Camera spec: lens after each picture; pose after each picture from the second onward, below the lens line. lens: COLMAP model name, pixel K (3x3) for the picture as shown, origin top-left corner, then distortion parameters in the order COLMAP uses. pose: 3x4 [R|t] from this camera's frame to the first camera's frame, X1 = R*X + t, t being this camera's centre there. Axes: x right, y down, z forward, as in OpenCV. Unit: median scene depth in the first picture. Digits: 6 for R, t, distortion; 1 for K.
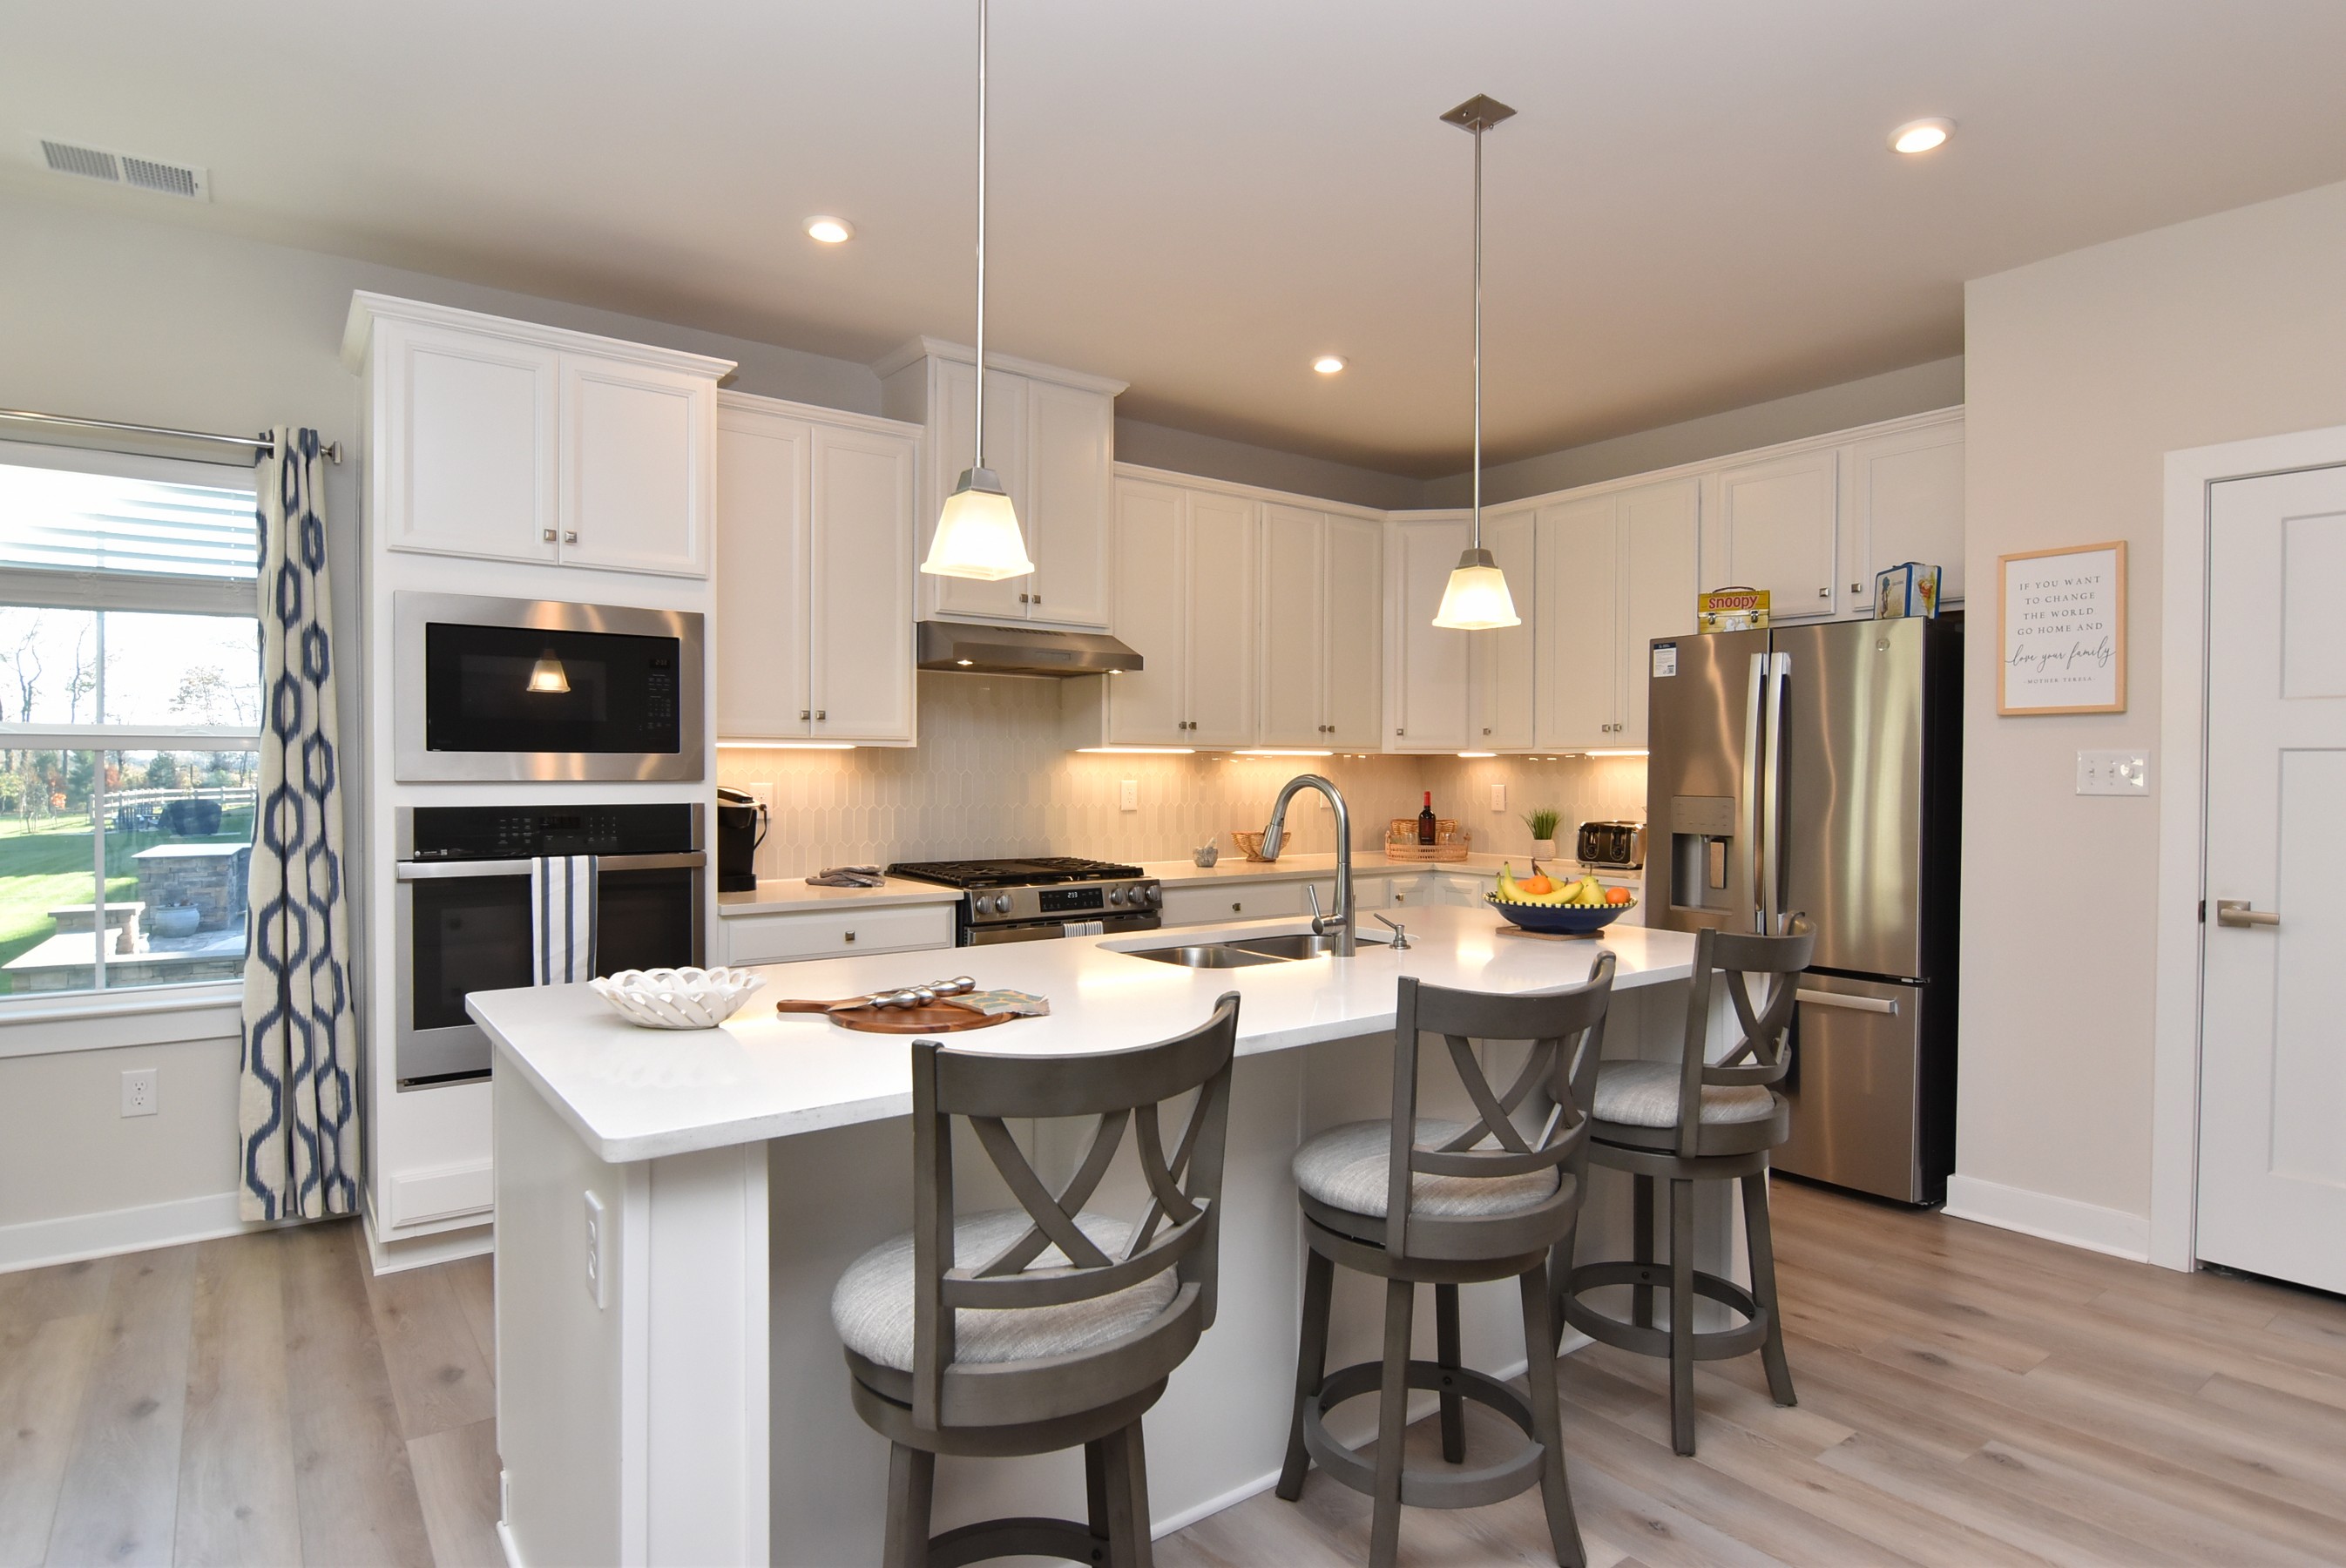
lens RADIAL K [[1238.7, 0, 1170.2], [0, 1238.7, 765.1], [0, 0, 1]] dist [0.000956, -0.015350]
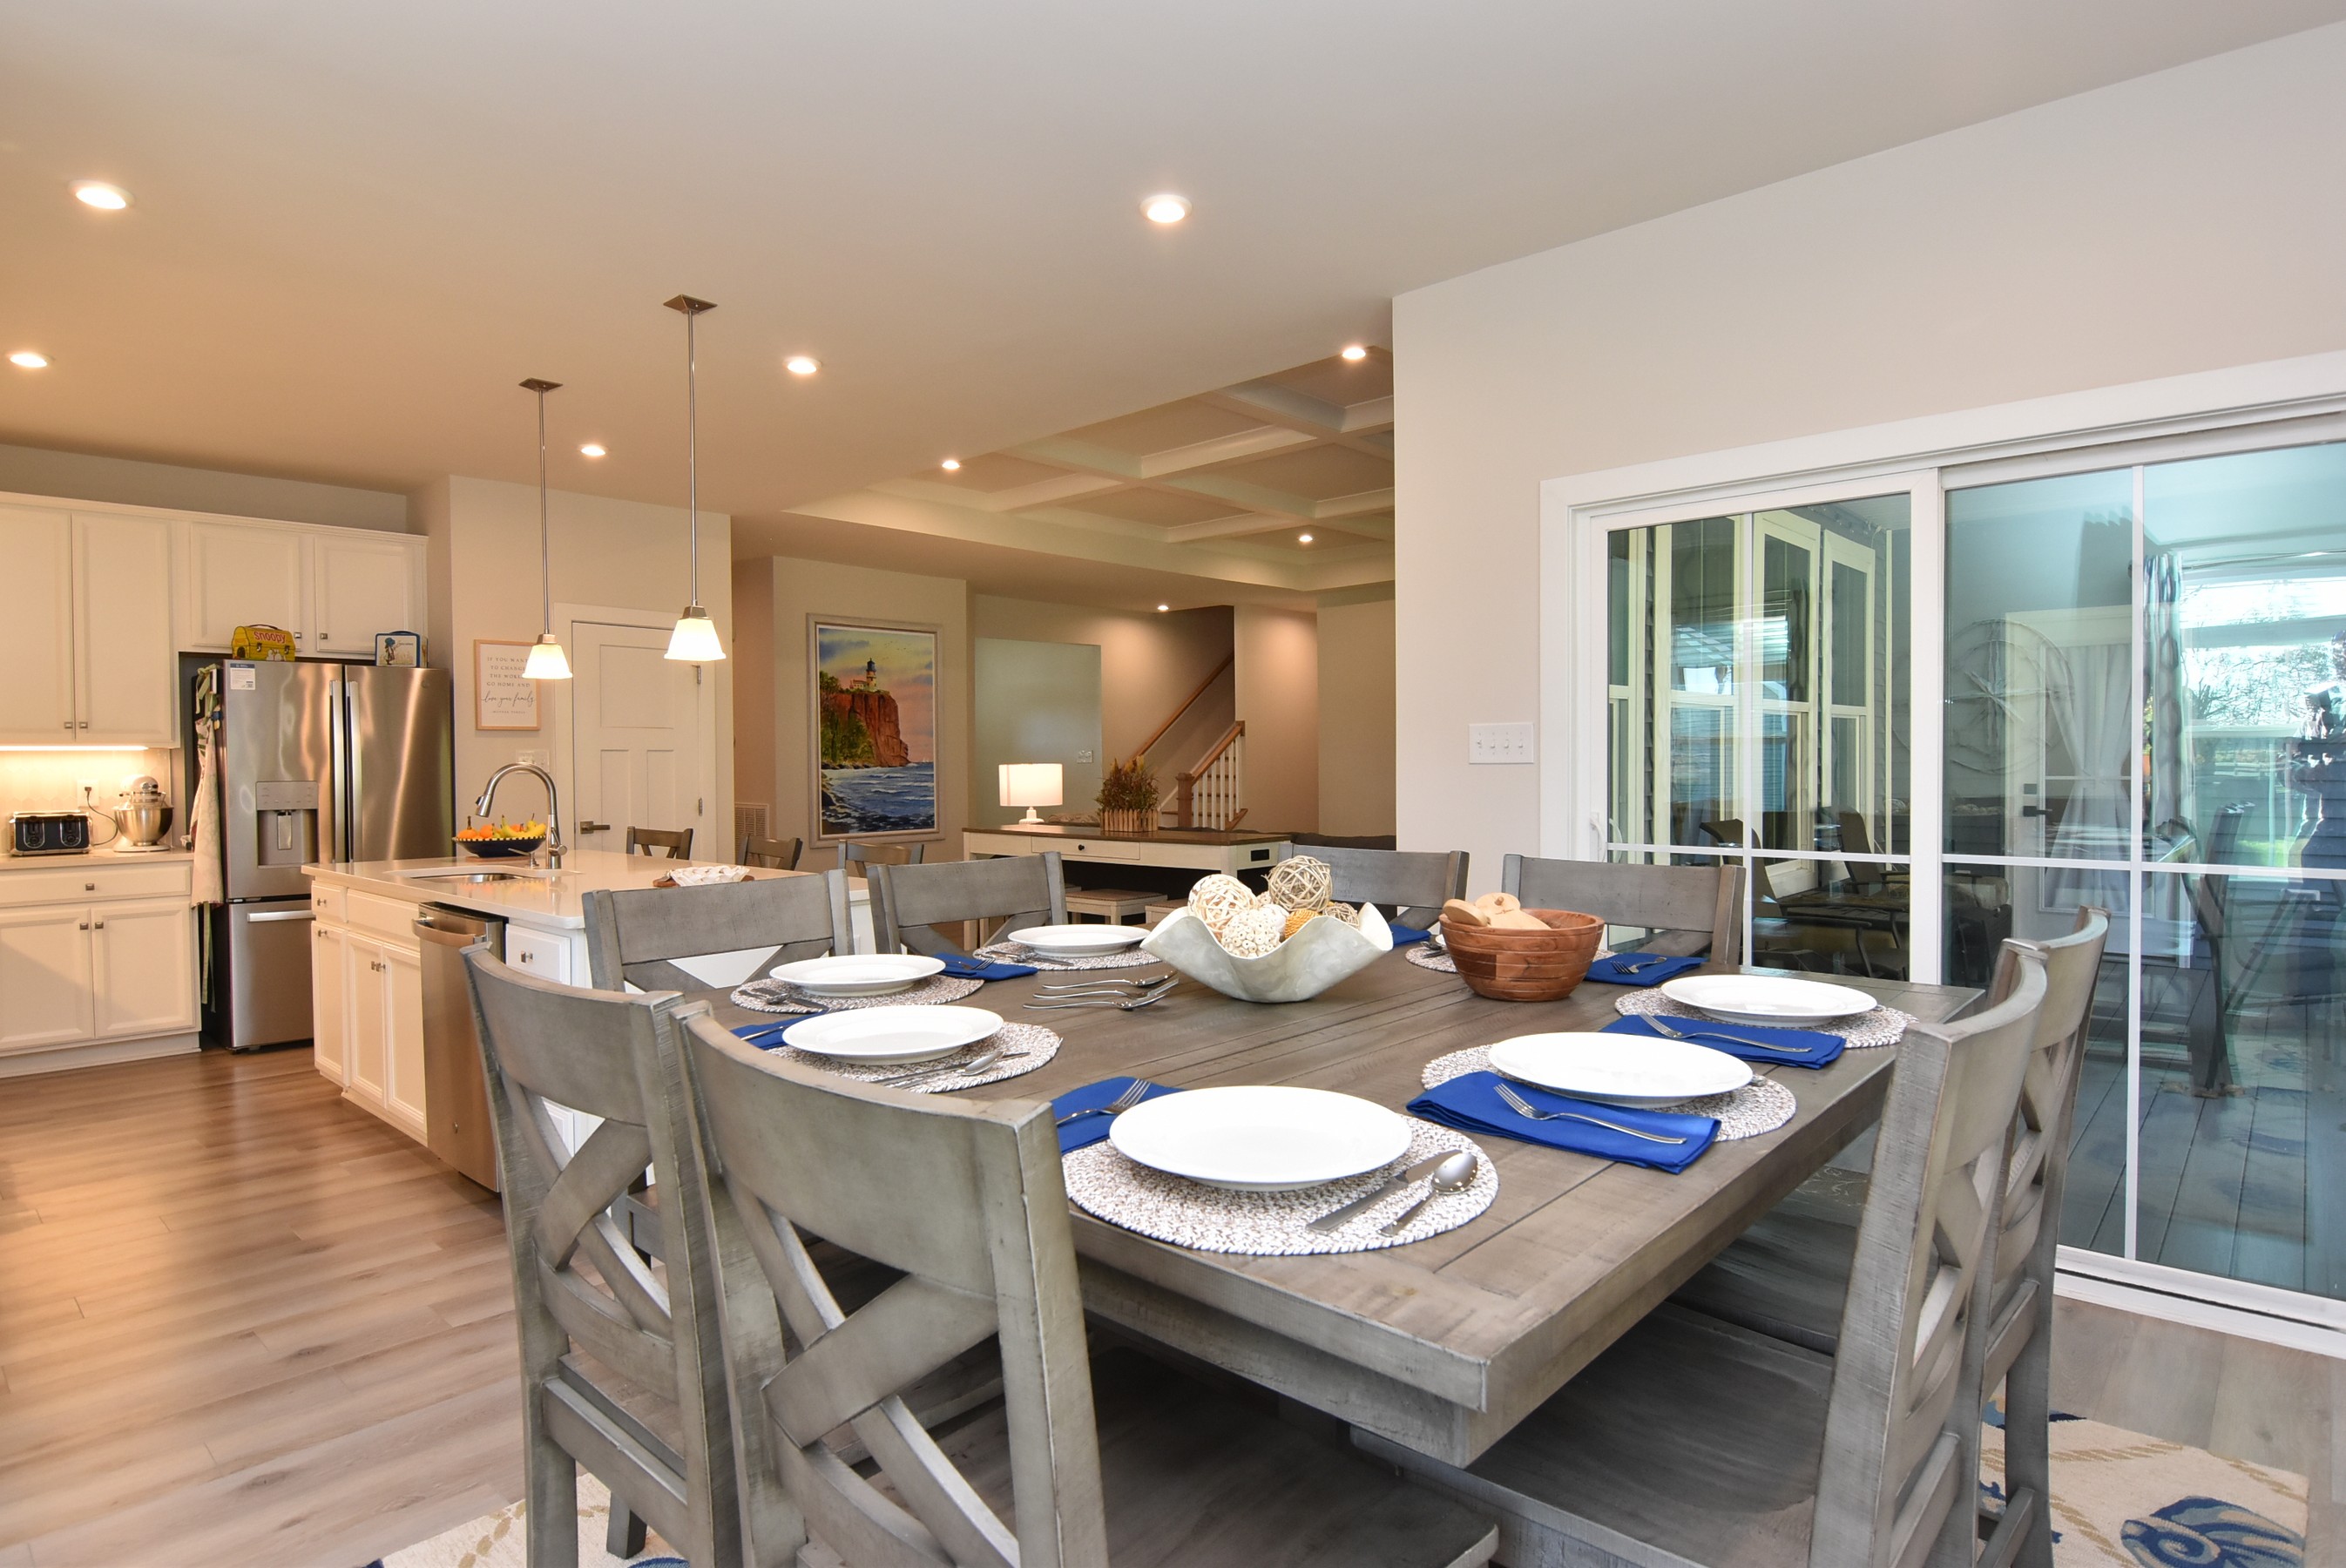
lens RADIAL K [[1238.7, 0, 1175.9], [0, 1238.7, 790.7], [0, 0, 1]] dist [0.000956, -0.015350]
pose [[-0.193804, -0.028033, 0.980640, -1.310621], [0.002428, 0.999575, 0.029054, -0.001552], [-0.981037, 0.008012, -0.193654, 0.370869]]
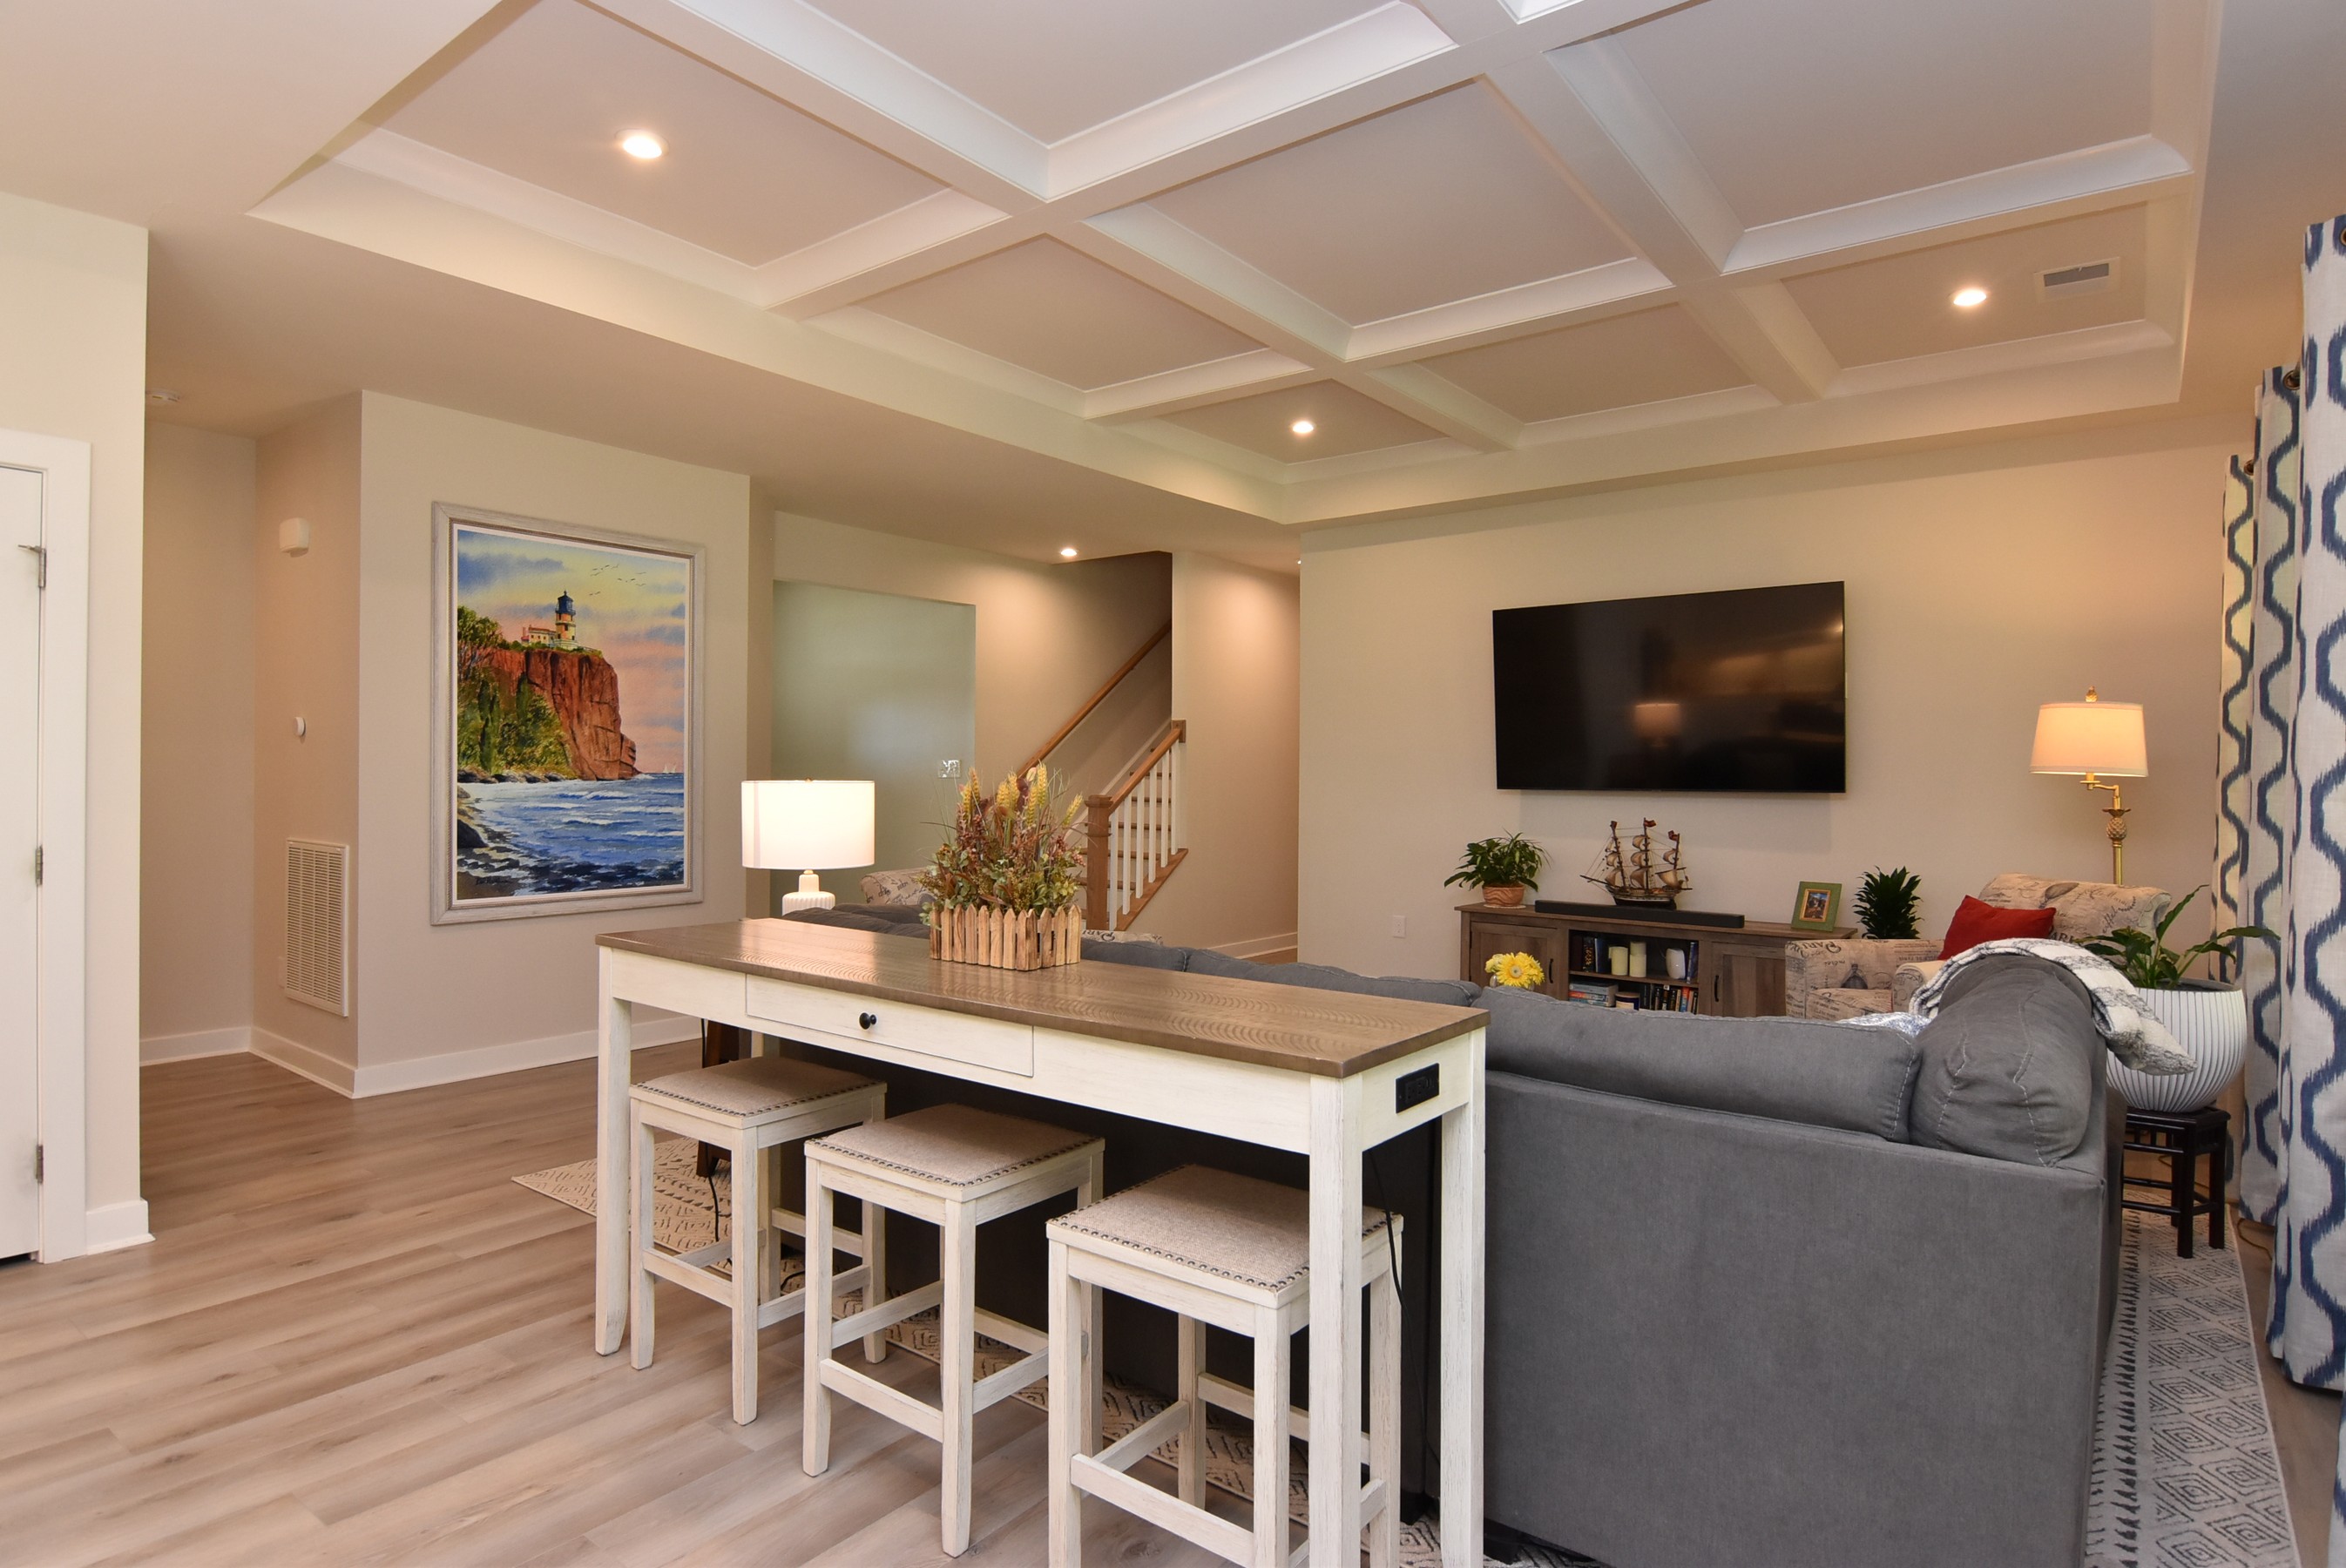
lens RADIAL K [[1238.7, 0, 1180.1], [0, 1238.7, 789.3], [0, 0, 1]] dist [0.000956, -0.015350]
pose [[-0.283776, -0.019348, 0.958695, -0.227953], [-0.014681, 0.999767, 0.015831, -0.000441], [-0.958778, -0.009583, -0.283994, 0.194041]]
